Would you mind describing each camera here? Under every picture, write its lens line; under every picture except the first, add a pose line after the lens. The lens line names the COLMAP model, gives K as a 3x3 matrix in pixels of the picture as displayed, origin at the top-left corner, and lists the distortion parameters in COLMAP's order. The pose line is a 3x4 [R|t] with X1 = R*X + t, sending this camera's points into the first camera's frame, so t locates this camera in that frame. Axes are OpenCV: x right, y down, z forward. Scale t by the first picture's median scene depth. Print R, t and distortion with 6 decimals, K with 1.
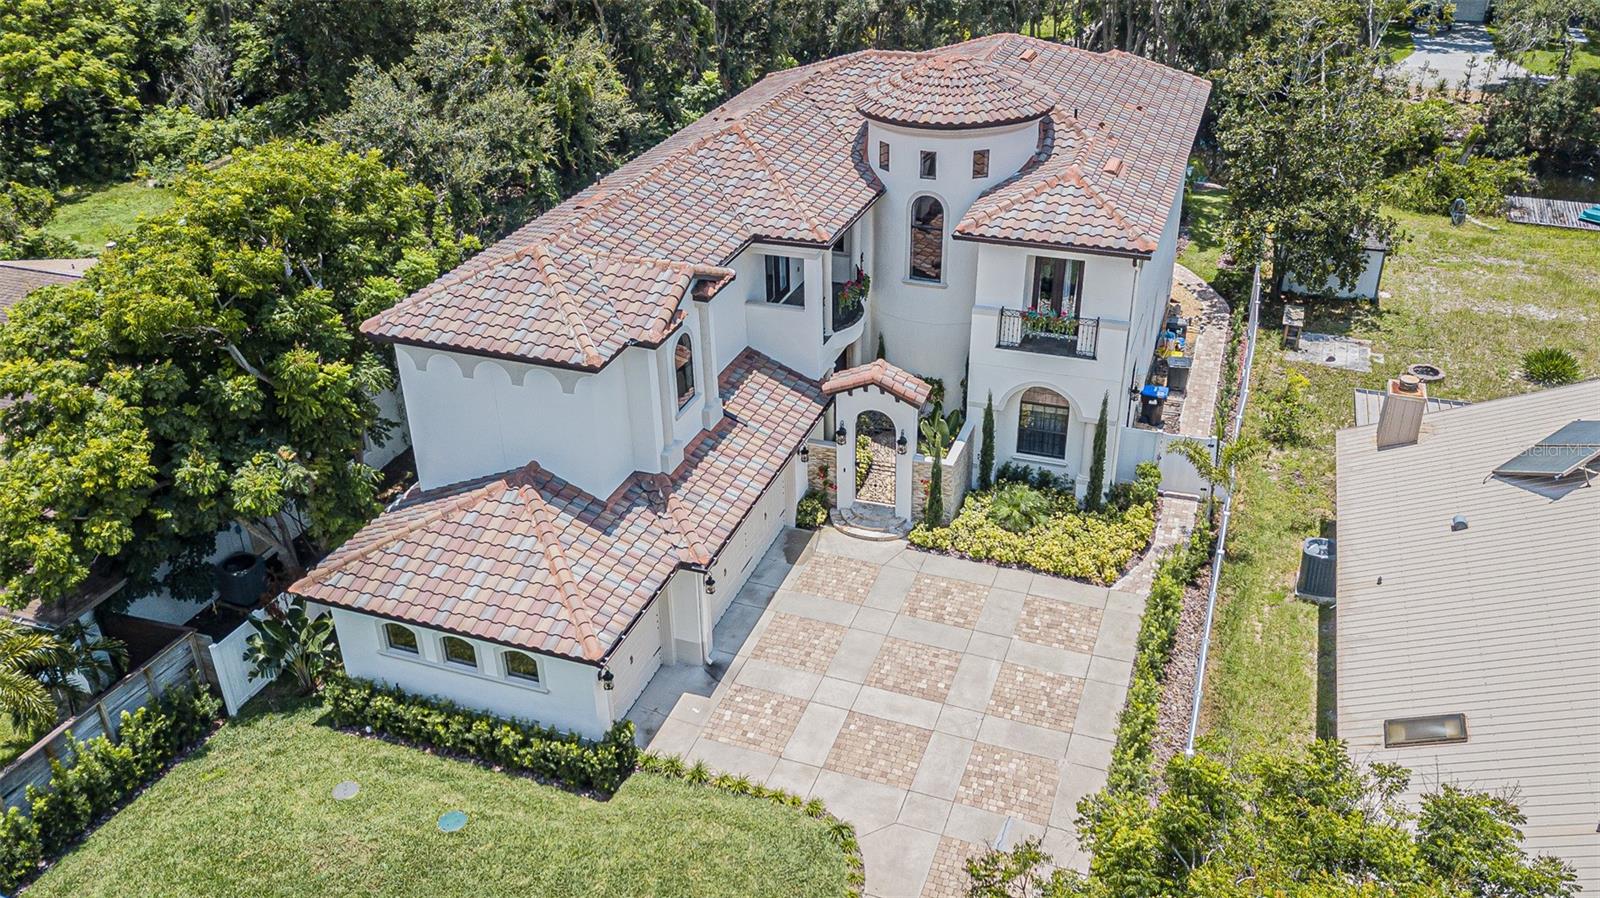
lens RADIAL K [[1265.5, 0, 800.0], [0, 1265.5, 449.0], [0, 0, 1]] dist [-0.008925, 0.000212]
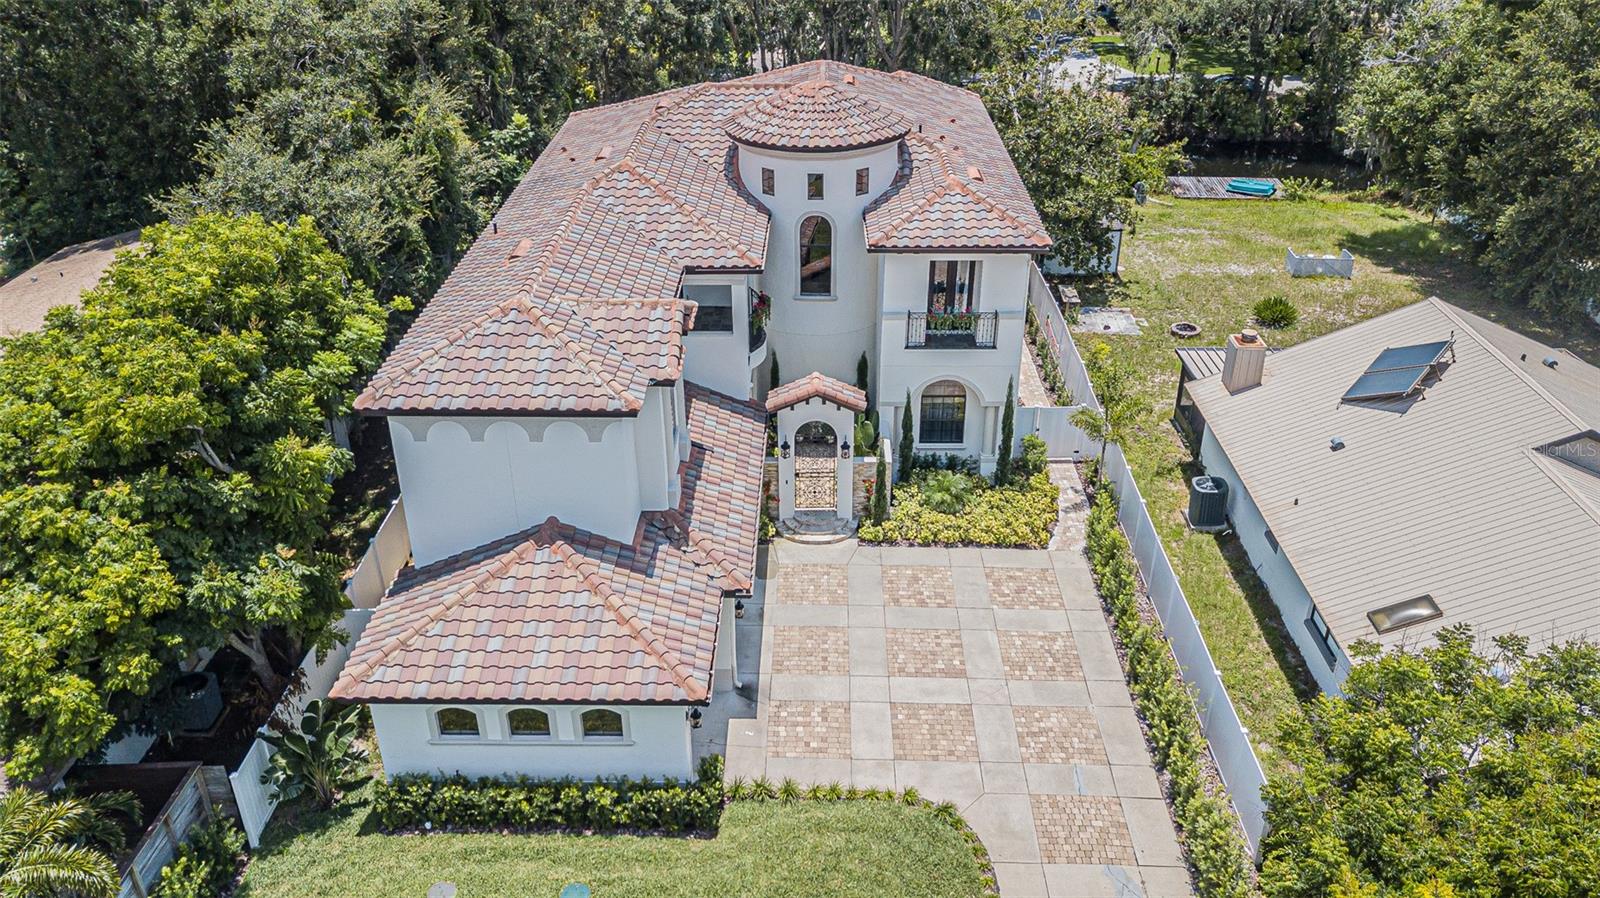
lens RADIAL K [[1208.1, 0, 800.0], [0, 1208.1, 449.0], [0, 0, 1]] dist [-0.004032, -0.012970]
pose [[0.946457, -0.143644, 0.289111, -0.262933], [0.146685, 0.989119, 0.011241, -0.022026], [-0.287580, 0.031769, 0.957230, 0.044806]]
